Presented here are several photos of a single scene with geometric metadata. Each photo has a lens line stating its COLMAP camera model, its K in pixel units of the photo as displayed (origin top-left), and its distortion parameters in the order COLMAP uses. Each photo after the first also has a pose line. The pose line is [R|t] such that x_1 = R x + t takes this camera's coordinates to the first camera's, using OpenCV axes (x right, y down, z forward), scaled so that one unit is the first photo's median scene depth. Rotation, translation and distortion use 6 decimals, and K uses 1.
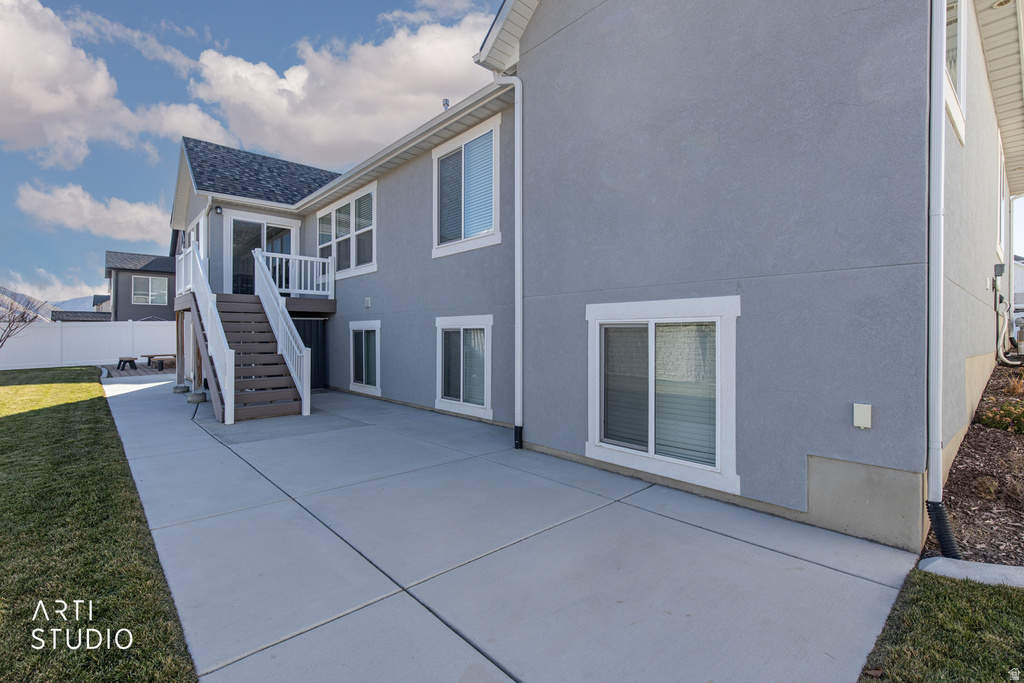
lens RADIAL K [[470.5, 0, 512.0], [0, 470.5, 341.5], [0, 0, 1]] dist [0.004009, 0.000115]
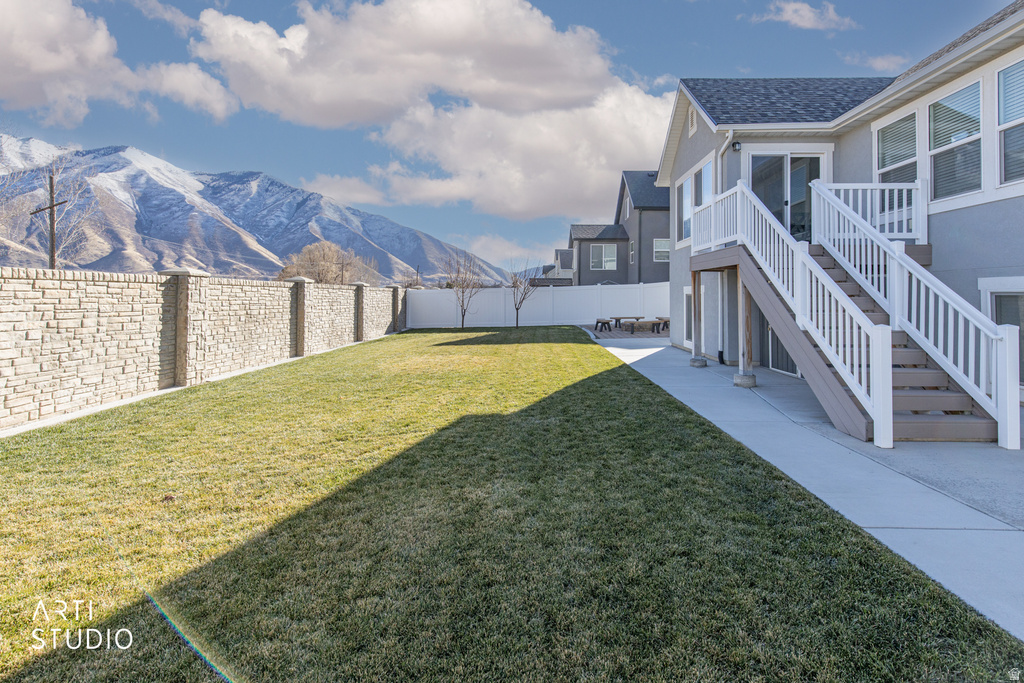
lens RADIAL K [[479.5, 0, 509.3], [0, 479.5, 299.6], [0, 0, 1]] dist [0.011585, 0.000055]
pose [[0.715036, 0.006320, -0.699059, -0.323786], [-0.013260, 0.999902, -0.004524, -0.003847], [0.698961, 0.012505, 0.715050, 0.131771]]
